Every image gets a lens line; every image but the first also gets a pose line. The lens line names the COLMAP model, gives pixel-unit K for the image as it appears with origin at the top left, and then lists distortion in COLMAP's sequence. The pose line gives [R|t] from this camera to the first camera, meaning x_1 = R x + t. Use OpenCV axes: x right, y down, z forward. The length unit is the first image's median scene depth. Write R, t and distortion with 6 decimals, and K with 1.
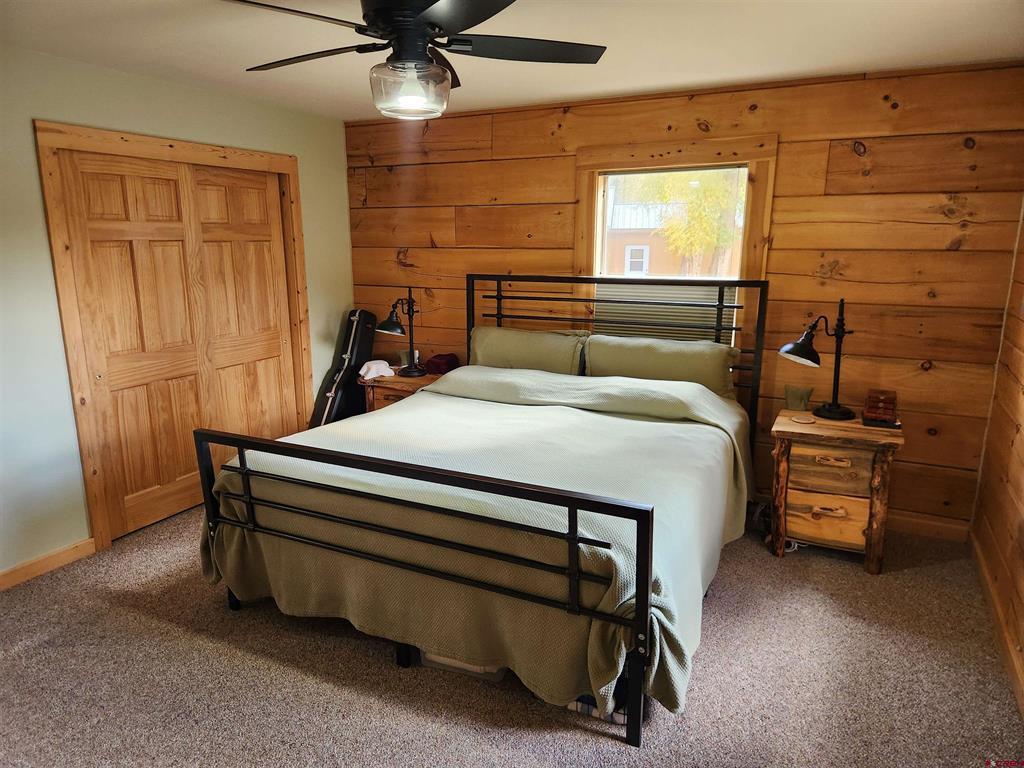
lens RADIAL K [[689.2, 0, 502.5], [0, 689.2, 392.3], [0, 0, 1]] dist [0.076600, -0.065596]
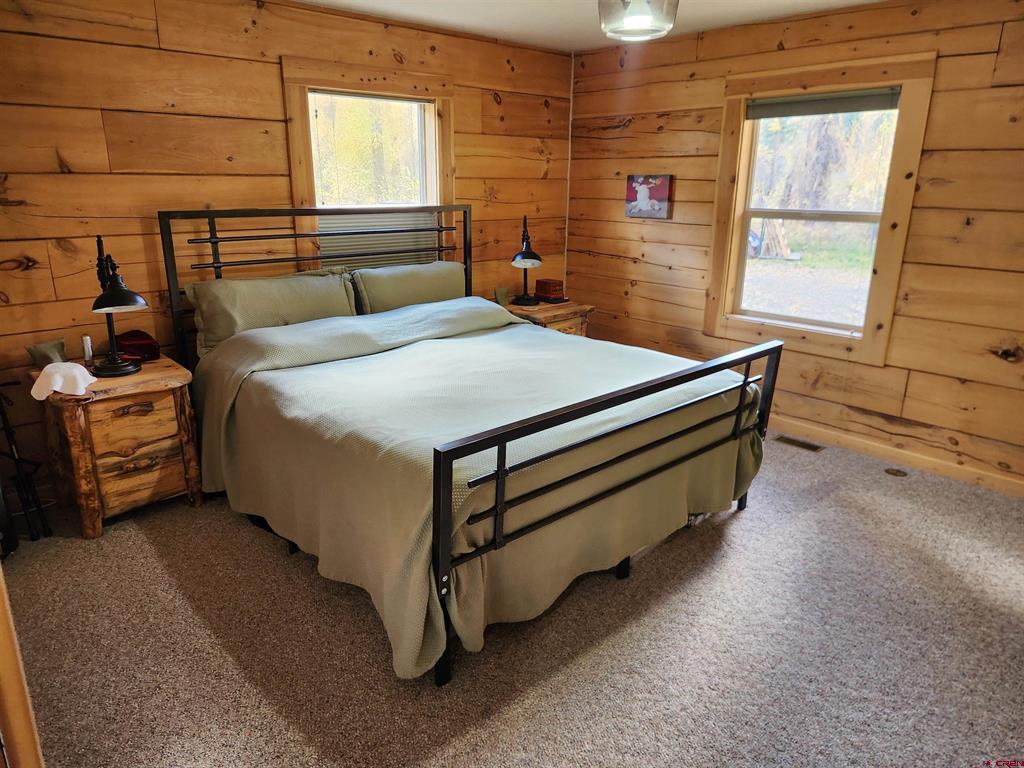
lens RADIAL K [[689.2, 0, 506.4], [0, 689.2, 379.7], [0, 0, 1]] dist [0.076600, -0.065596]
pose [[0.349381, -0.263903, 0.899048, -0.678354], [0.197221, 0.958733, 0.204780, -0.091749], [-0.915990, 0.105765, 0.387010, 0.459372]]
